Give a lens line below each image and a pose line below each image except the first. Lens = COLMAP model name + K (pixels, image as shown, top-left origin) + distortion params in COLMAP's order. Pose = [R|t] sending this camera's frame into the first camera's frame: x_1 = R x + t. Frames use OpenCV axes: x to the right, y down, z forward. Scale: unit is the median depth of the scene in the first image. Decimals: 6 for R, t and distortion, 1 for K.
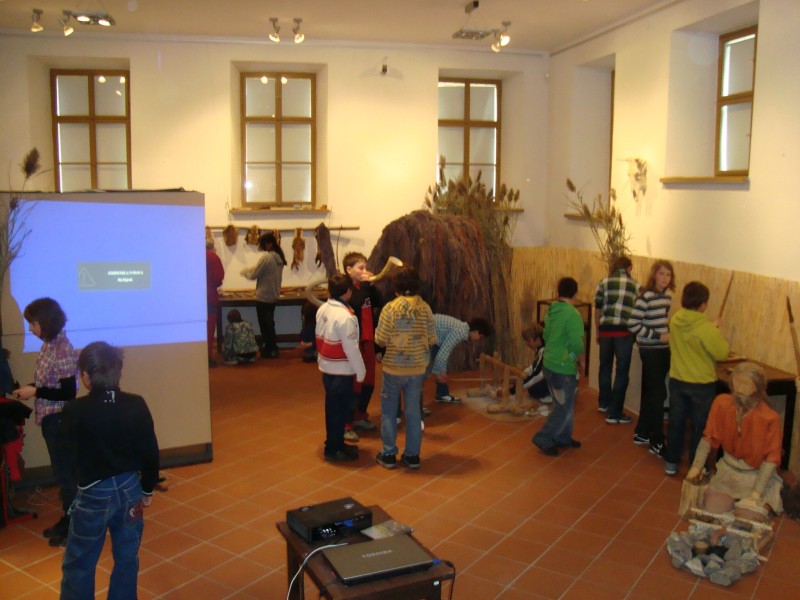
lens RADIAL K [[772.5, 0, 398.6], [0, 772.5, 283.9], [0, 0, 1]] dist [-0.199272, 0.256752]
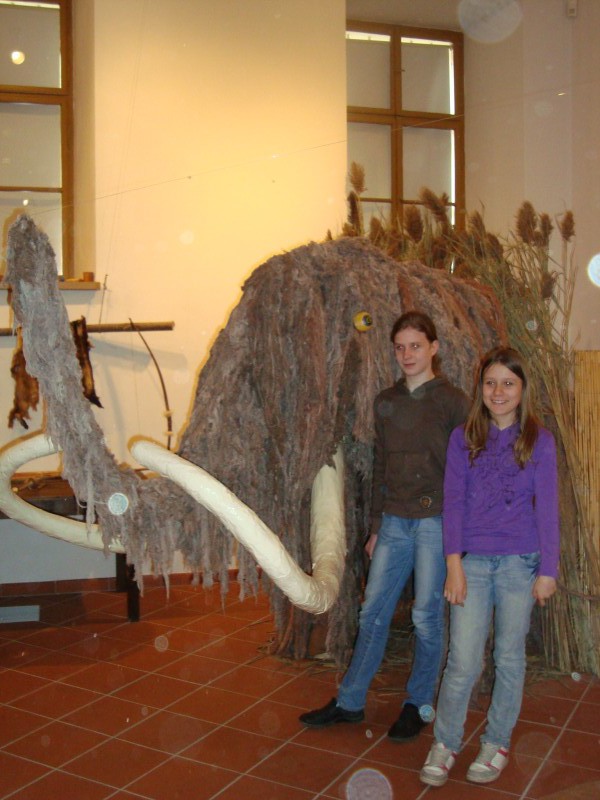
lens RADIAL K [[888.7, 0, 300.0], [0, 888.7, 400.0], [0, 0, 1]] dist [-0.114346, 0.055847]
pose [[0.996252, -0.021498, 0.083784, -0.022683], [0.026850, 0.997635, -0.063276, 0.000697], [-0.082226, 0.065288, 0.994473, 0.506836]]
